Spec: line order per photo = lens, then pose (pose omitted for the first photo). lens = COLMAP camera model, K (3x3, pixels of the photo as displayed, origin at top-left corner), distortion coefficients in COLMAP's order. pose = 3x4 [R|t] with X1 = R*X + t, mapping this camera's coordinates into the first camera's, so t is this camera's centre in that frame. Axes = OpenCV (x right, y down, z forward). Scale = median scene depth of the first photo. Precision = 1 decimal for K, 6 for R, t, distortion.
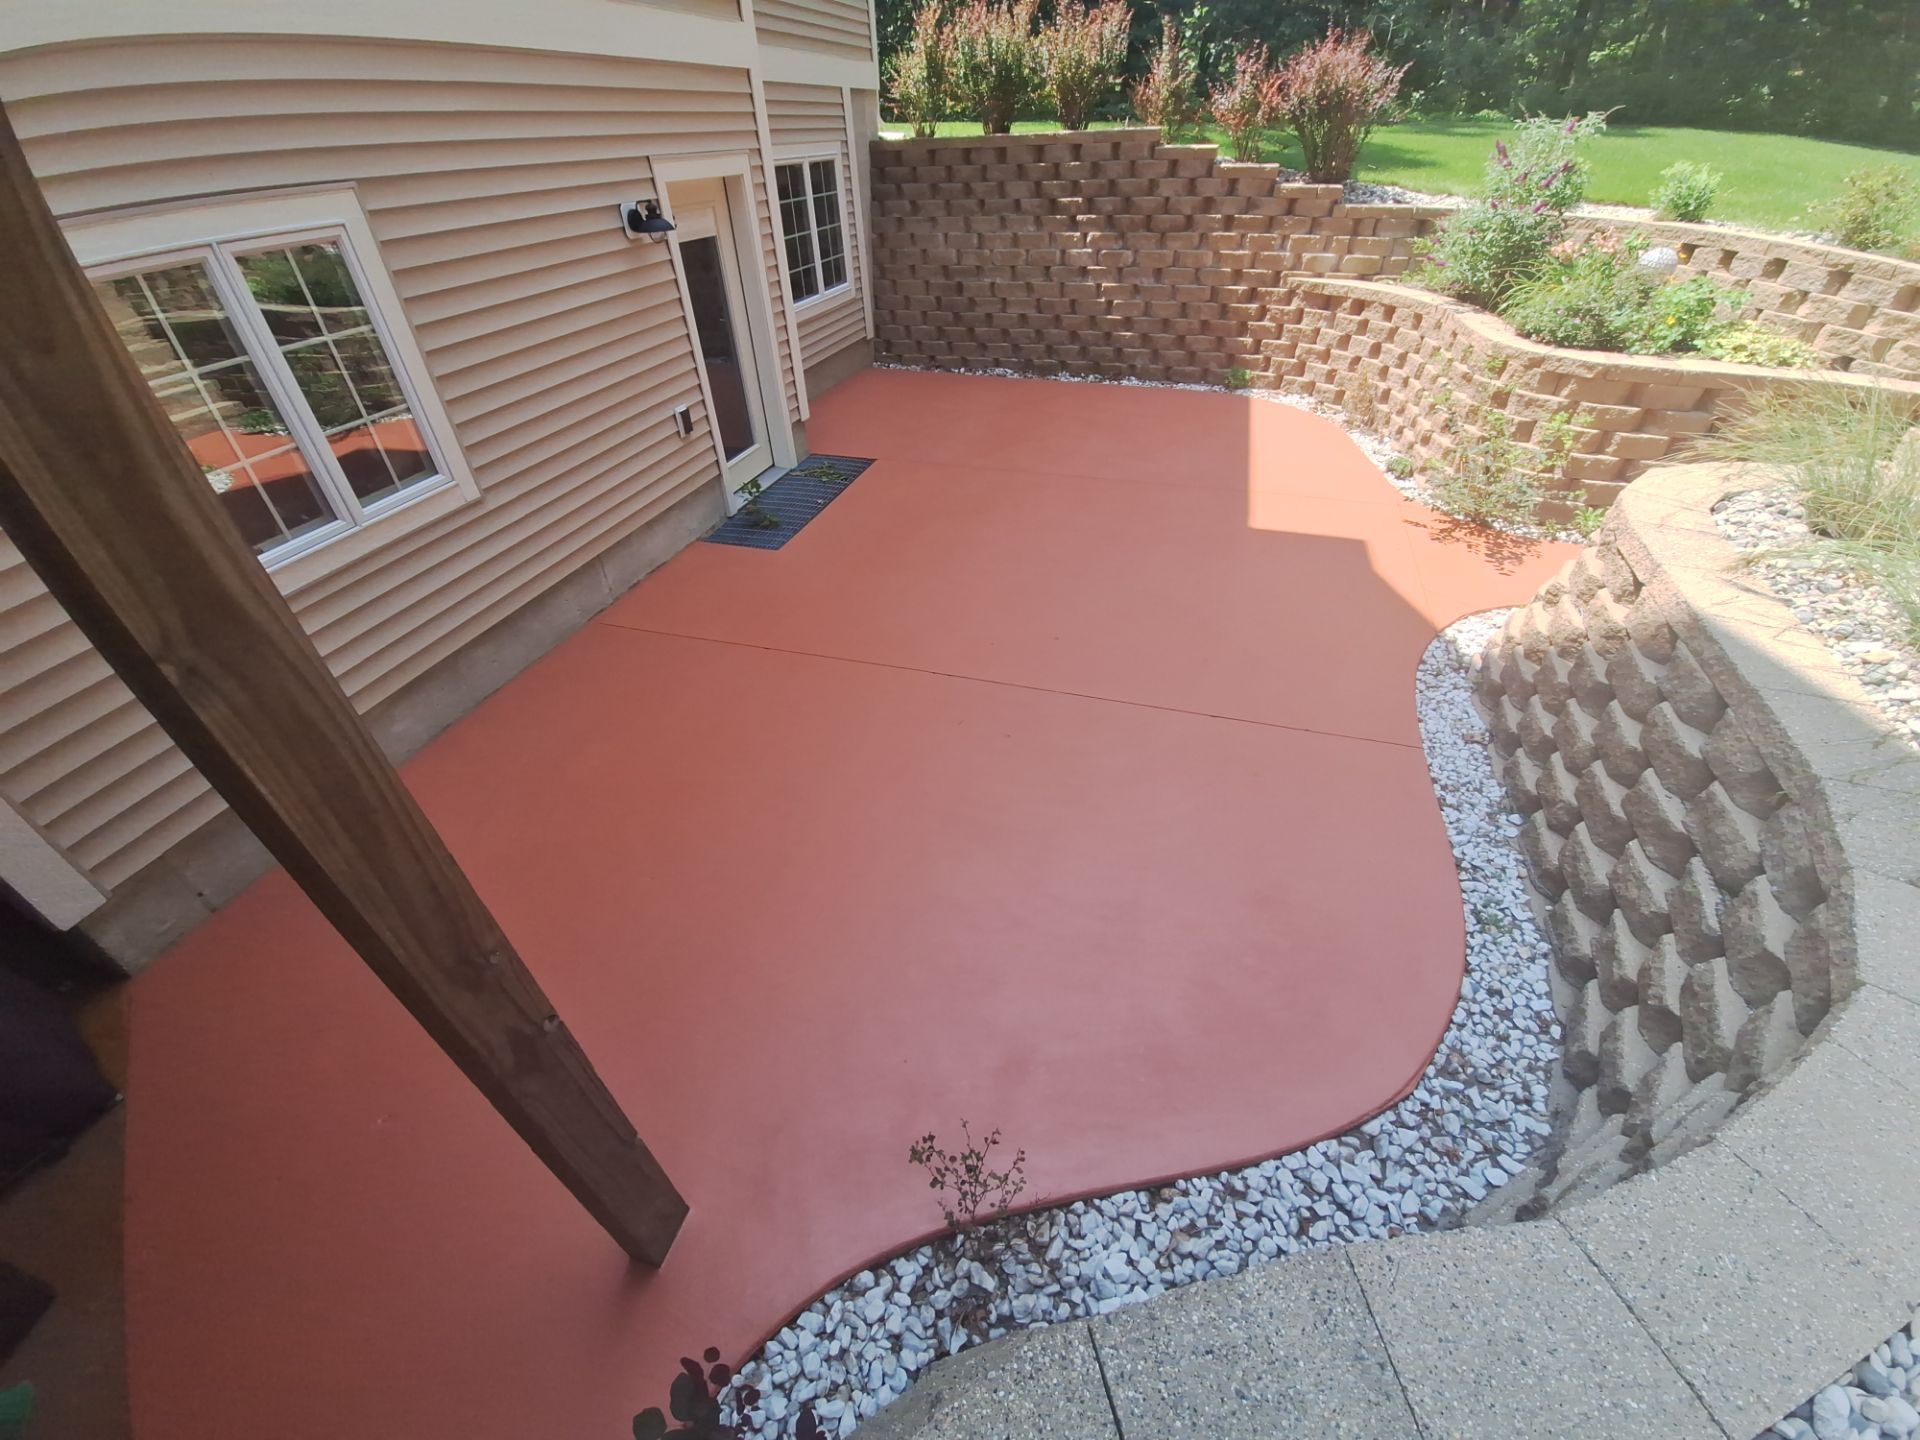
lens RADIAL K [[757.4, 0, 950.7], [0, 757.4, 713.0], [0, 0, 1]] dist [-0.002782, -0.010053]
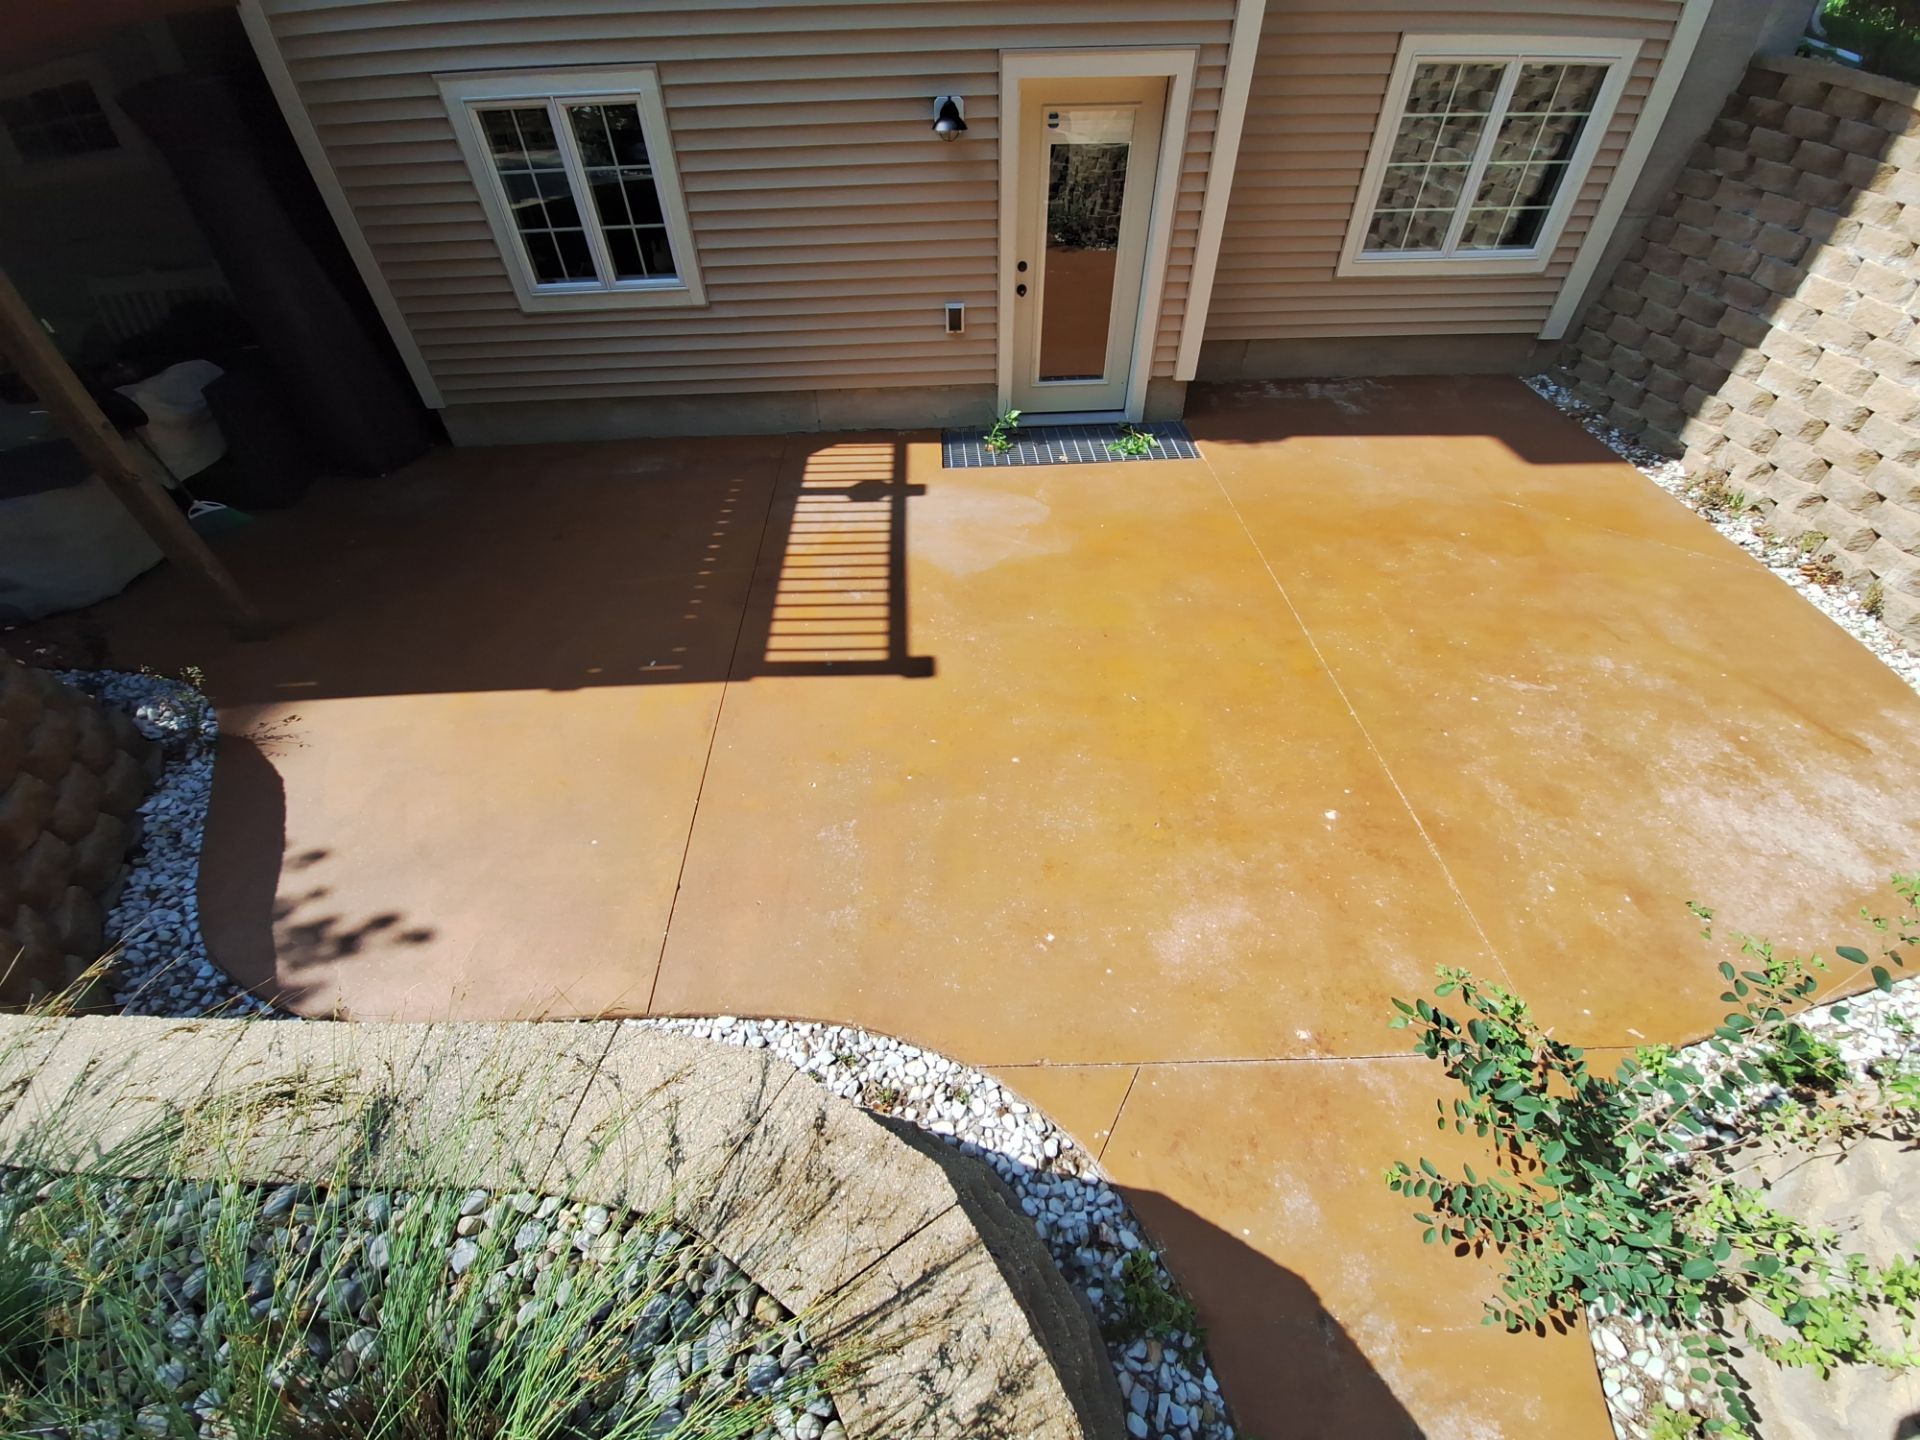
lens RADIAL K [[757.4, 0, 950.7], [0, 757.4, 713.0], [0, 0, 1]] dist [-0.002782, -0.010053]
pose [[0.335873, 0.670466, -0.661562, 1.083448], [-0.566027, 0.705069, 0.427189, -0.685172], [0.752863, 0.230981, 0.616316, 0.733533]]
